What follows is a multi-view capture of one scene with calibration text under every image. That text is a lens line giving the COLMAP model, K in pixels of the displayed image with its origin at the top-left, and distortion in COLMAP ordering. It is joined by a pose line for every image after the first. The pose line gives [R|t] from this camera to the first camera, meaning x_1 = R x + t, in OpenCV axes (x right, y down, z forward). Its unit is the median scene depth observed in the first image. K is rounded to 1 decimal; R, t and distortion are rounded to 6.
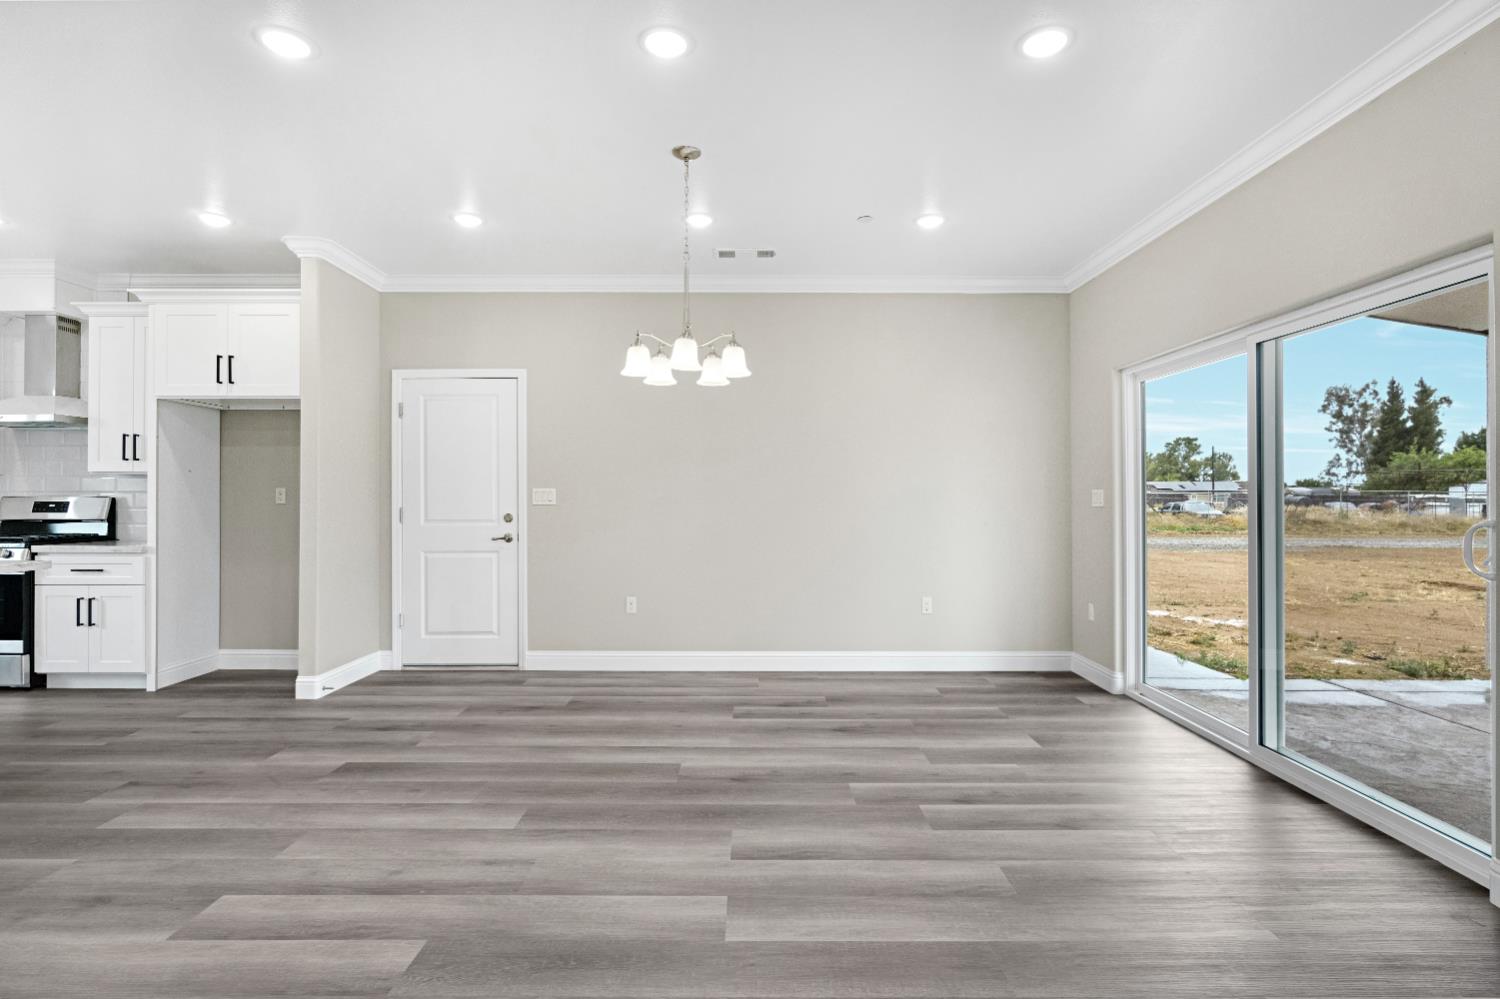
lens RADIAL K [[750.2, 0, 755.6], [0, 750.2, 493.6], [0, 0, 1]] dist [-0.006040, 0.001117]
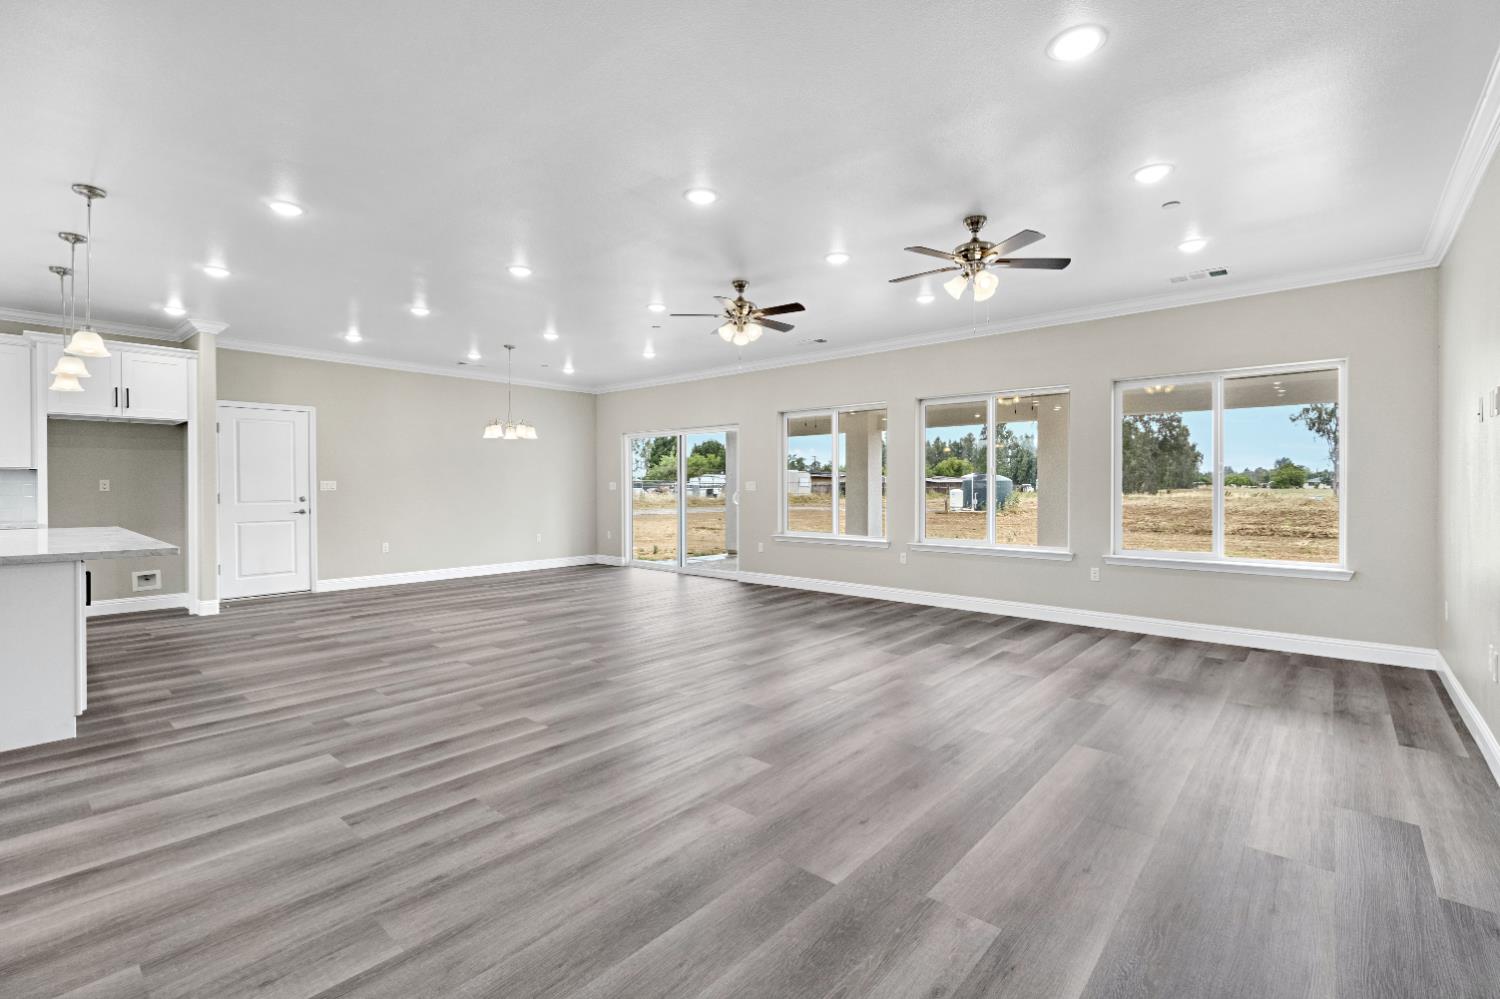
lens RADIAL K [[652.2, 0, 752.5], [0, 652.2, 494.8], [0, 0, 1]] dist [0.001832, -0.000442]
pose [[0.659115, -0.011846, 0.751949, -0.817065], [-0.004040, 0.999806, 0.019292, -0.008542], [-0.752031, -0.015754, 0.658939, -0.705323]]
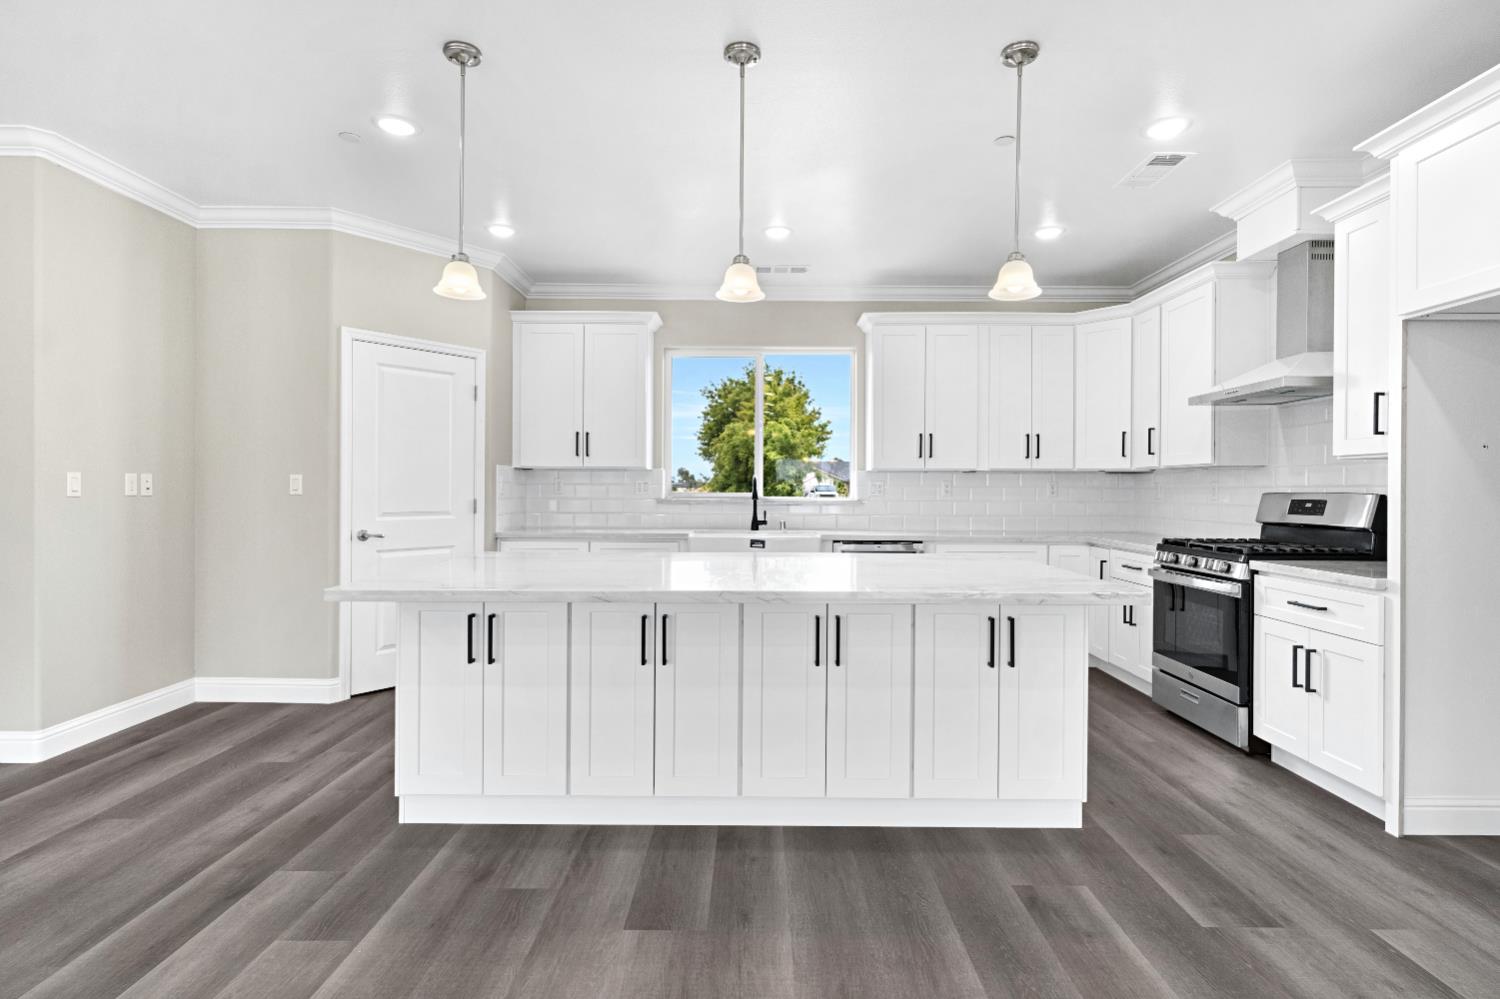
lens RADIAL K [[735.6, 0, 756.5], [0, 735.6, 494.9], [0, 0, 1]] dist [-0.001210, 0.001597]
pose [[-0.009219, 0.007377, -0.999930, -0.231736], [0.000687, 0.999973, 0.007371, 0.000119], [0.999957, -0.000619, -0.009224, 0.496716]]
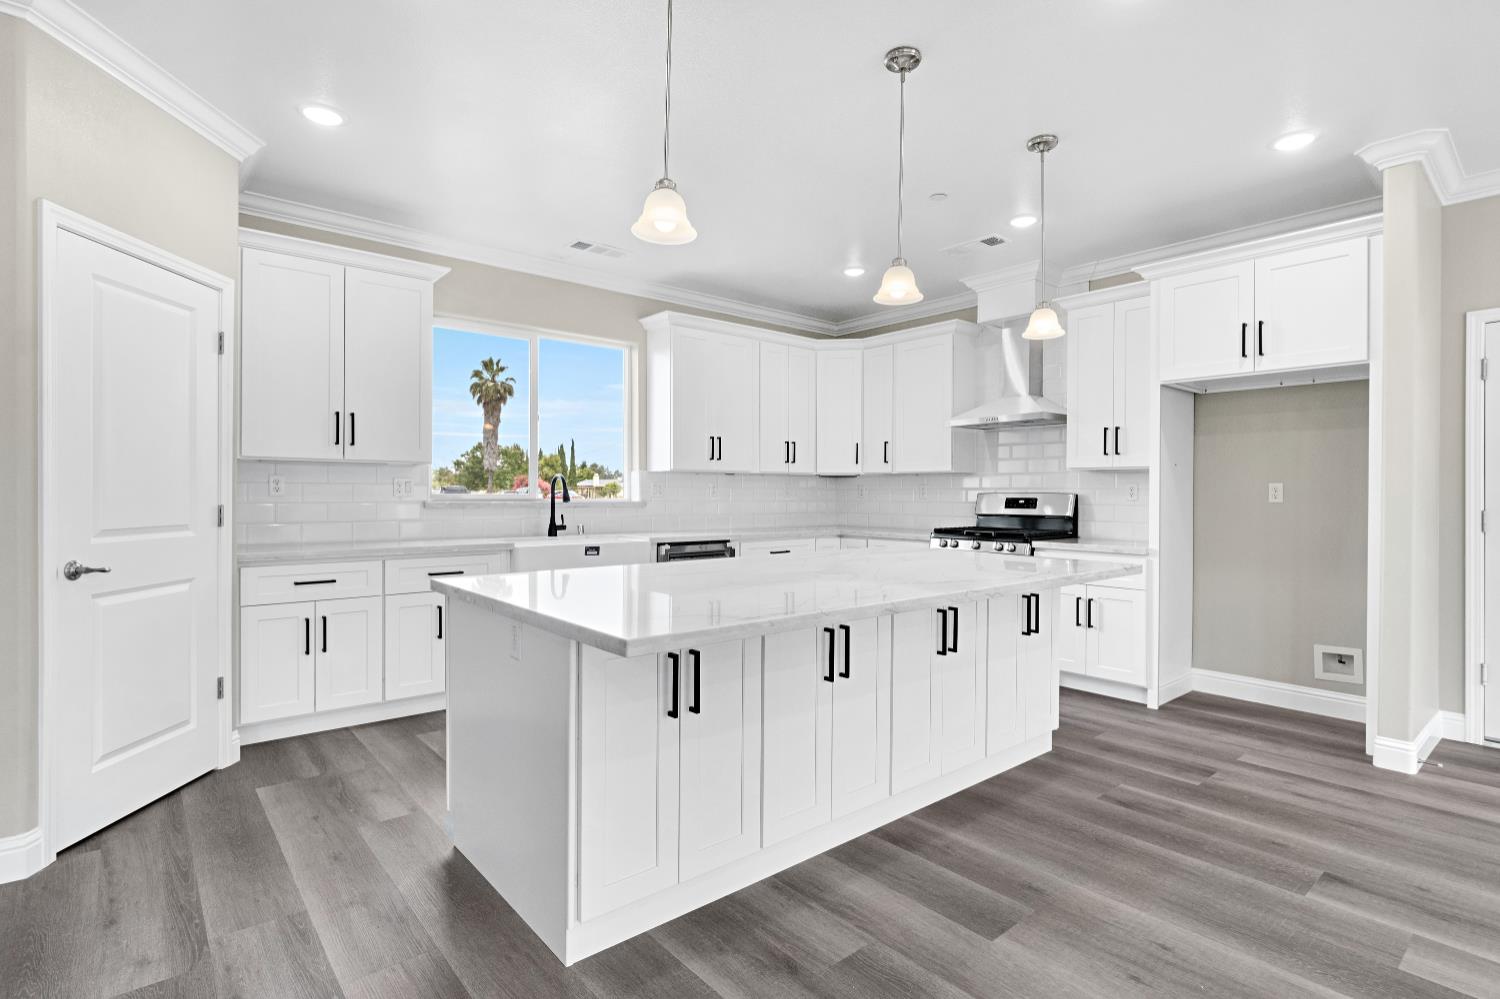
lens RADIAL K [[735.6, 0, 750.8], [0, 735.6, 496.9], [0, 0, 1]] dist [-0.001210, 0.001597]
pose [[0.641085, 0.006900, -0.767439, -0.421381], [0.000268, 0.999958, 0.009215, -0.000267], [0.767470, -0.006113, 0.641056, 0.053276]]
